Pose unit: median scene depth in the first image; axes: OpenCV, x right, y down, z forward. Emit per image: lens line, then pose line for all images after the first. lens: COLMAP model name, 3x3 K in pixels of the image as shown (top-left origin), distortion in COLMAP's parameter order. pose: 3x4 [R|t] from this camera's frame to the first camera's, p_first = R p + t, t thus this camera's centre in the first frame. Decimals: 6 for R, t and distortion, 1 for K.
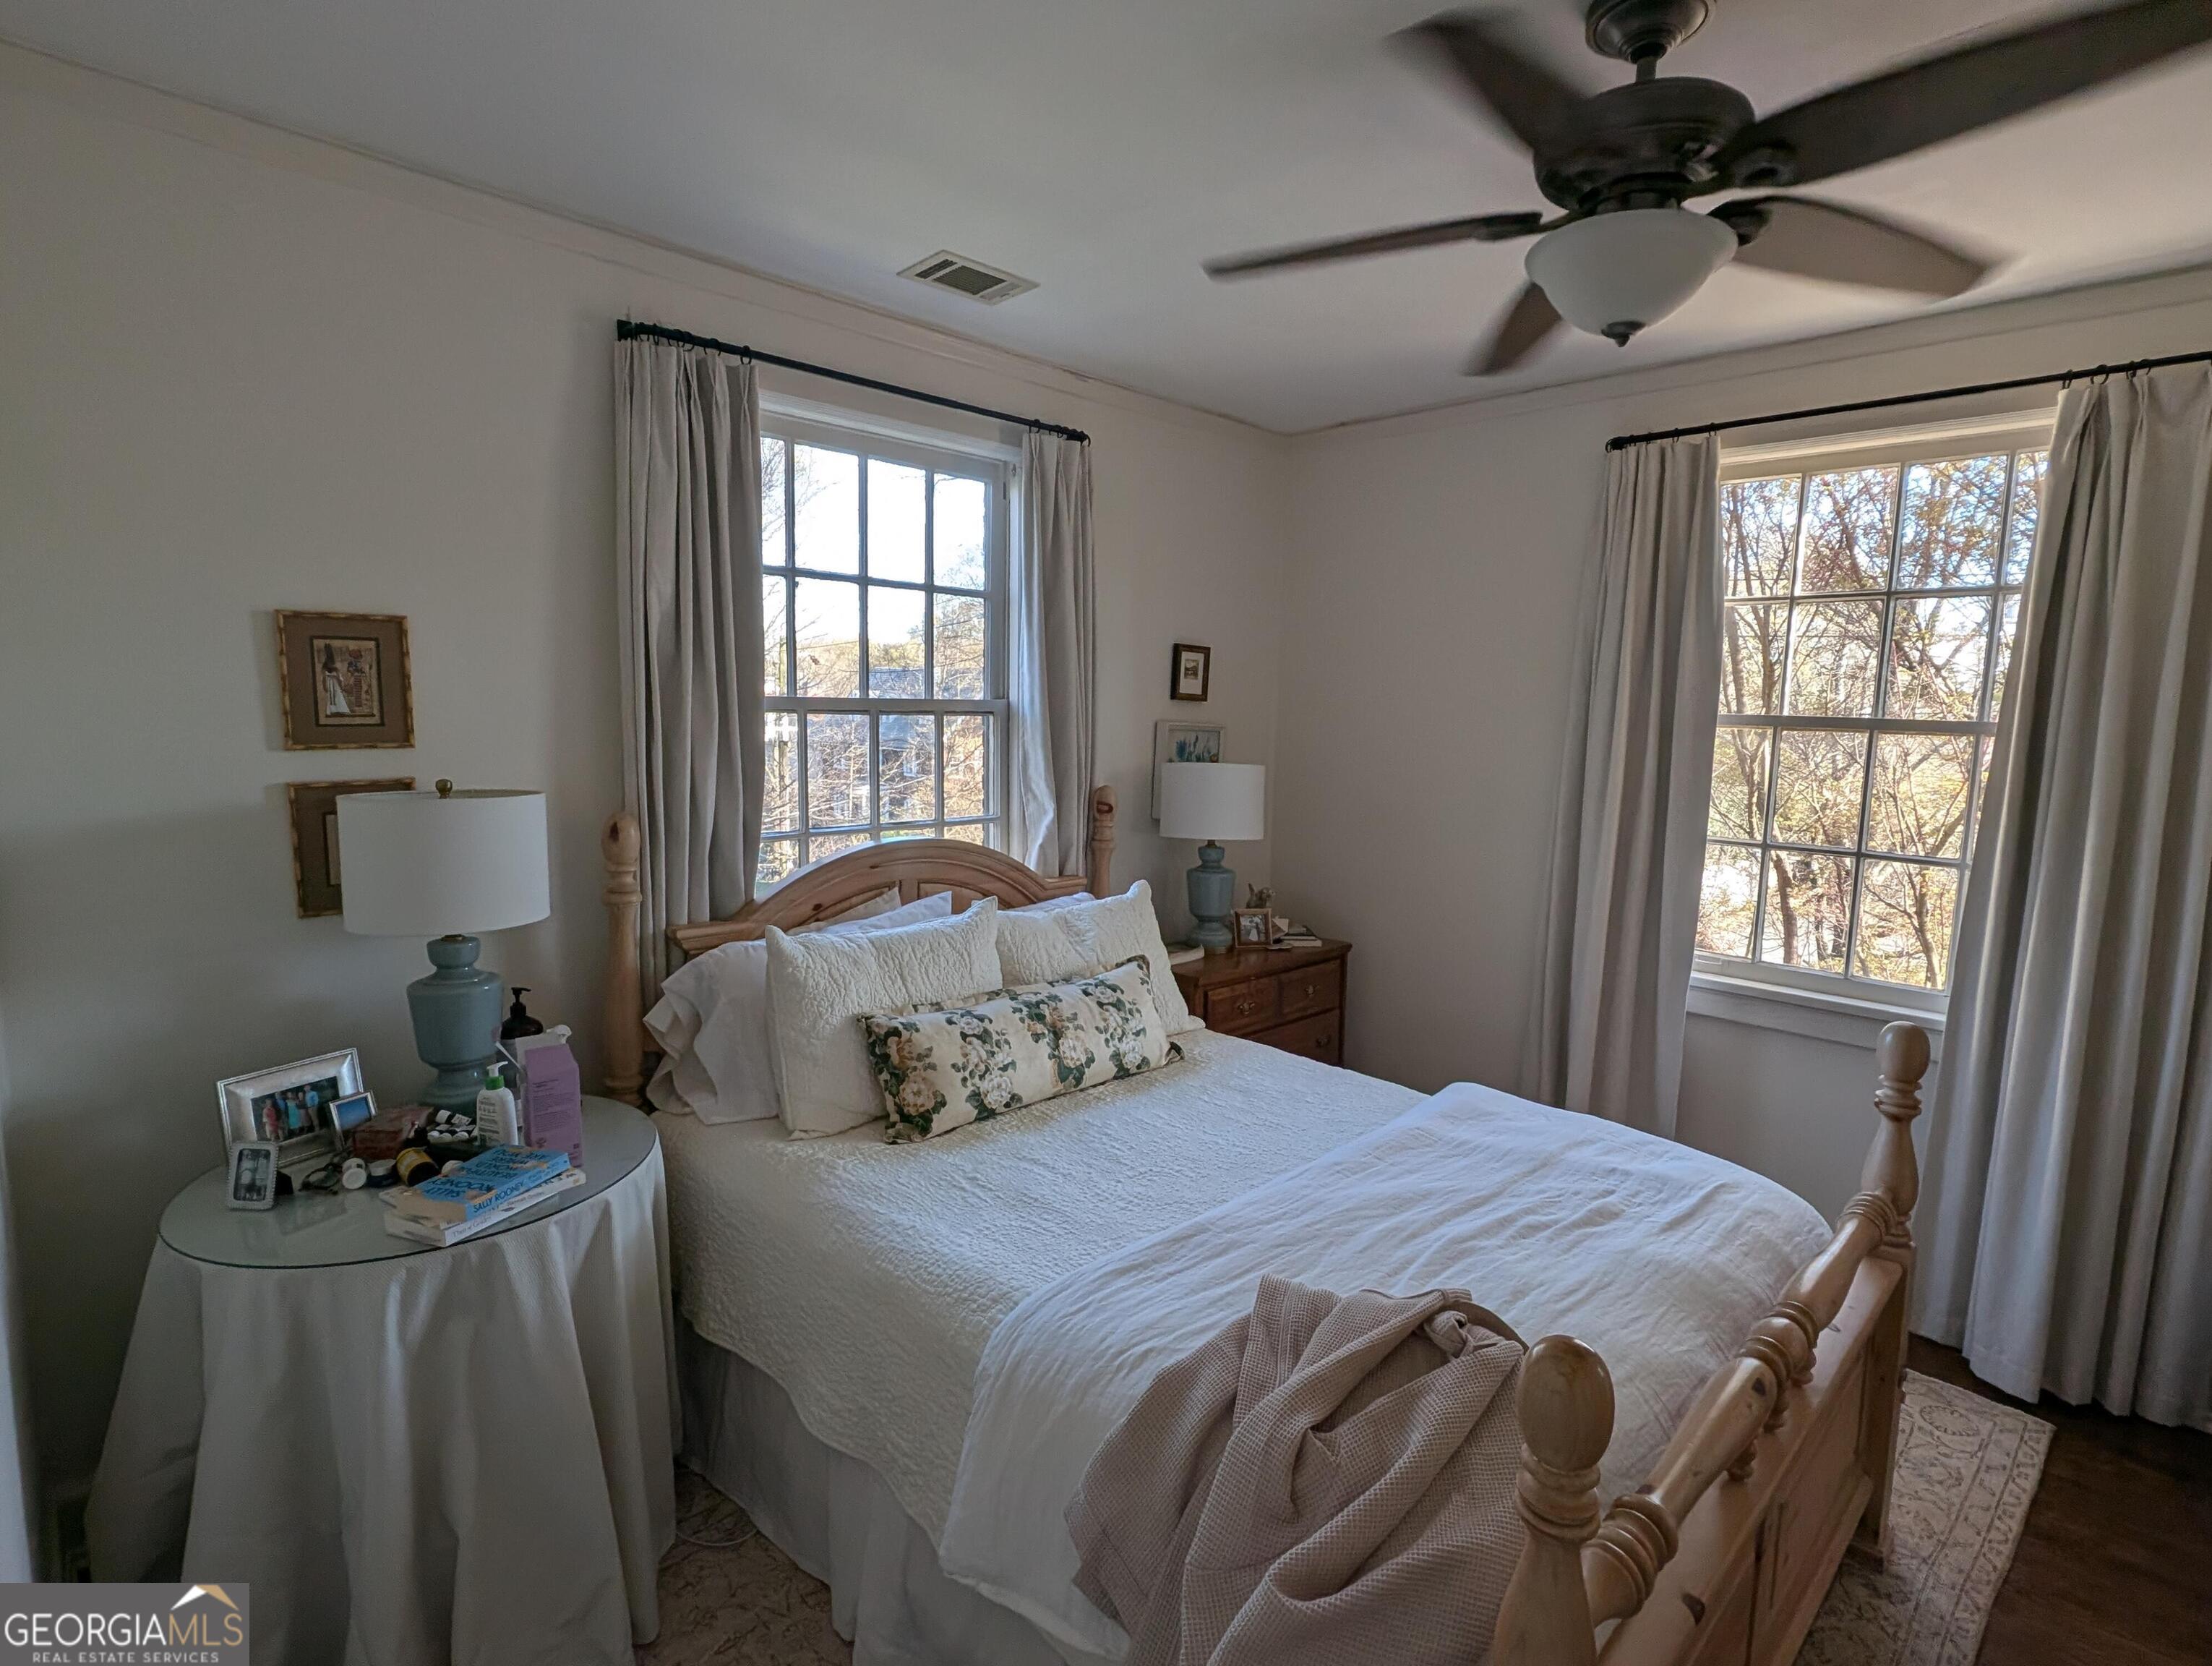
lens RADIAL K [[1090.1, 0, 1103.2], [0, 1090.1, 834.0], [0, 0, 1]] dist [0.004448, 0.000522]
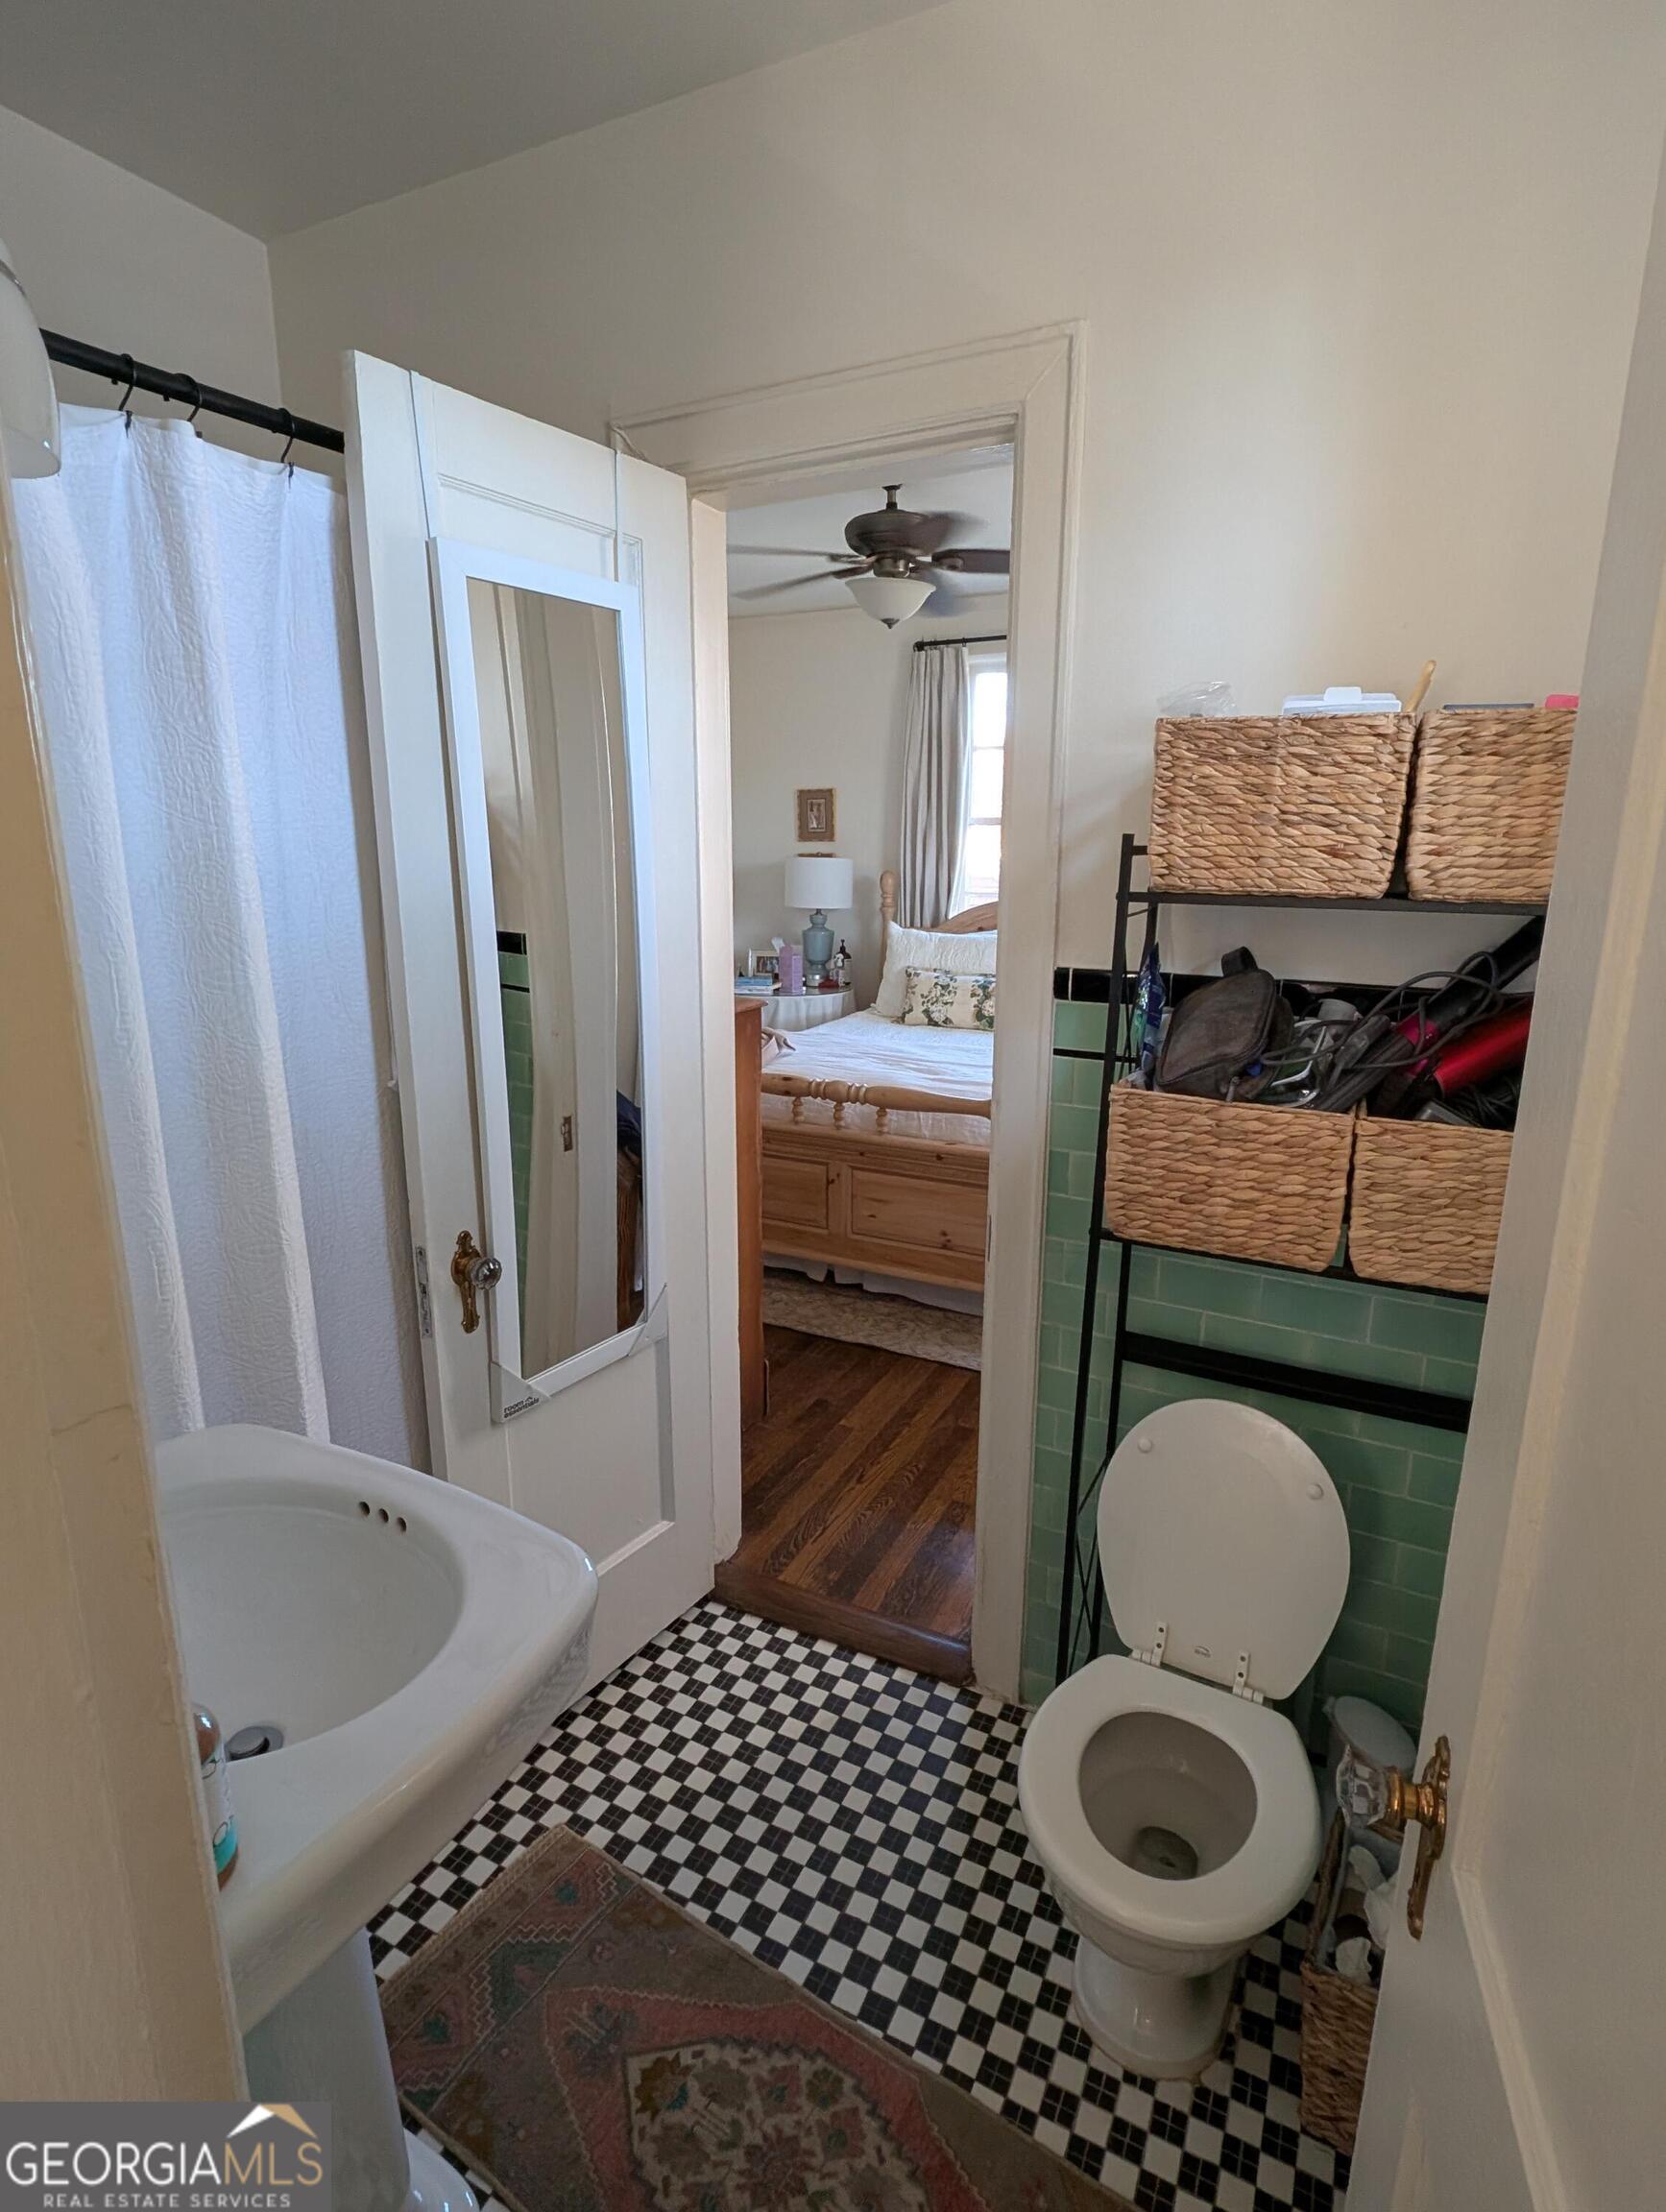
lens RADIAL K [[1090.1, 0, 828.9], [0, 1090.1, 1106.0], [0, 0, 1]] dist [0.004448, 0.000522]
pose [[0.345323, 0.205775, -0.915647, 1.751235], [-0.110015, 0.977815, 0.178255, 0.070021], [0.932013, 0.039180, 0.360300, 0.099517]]
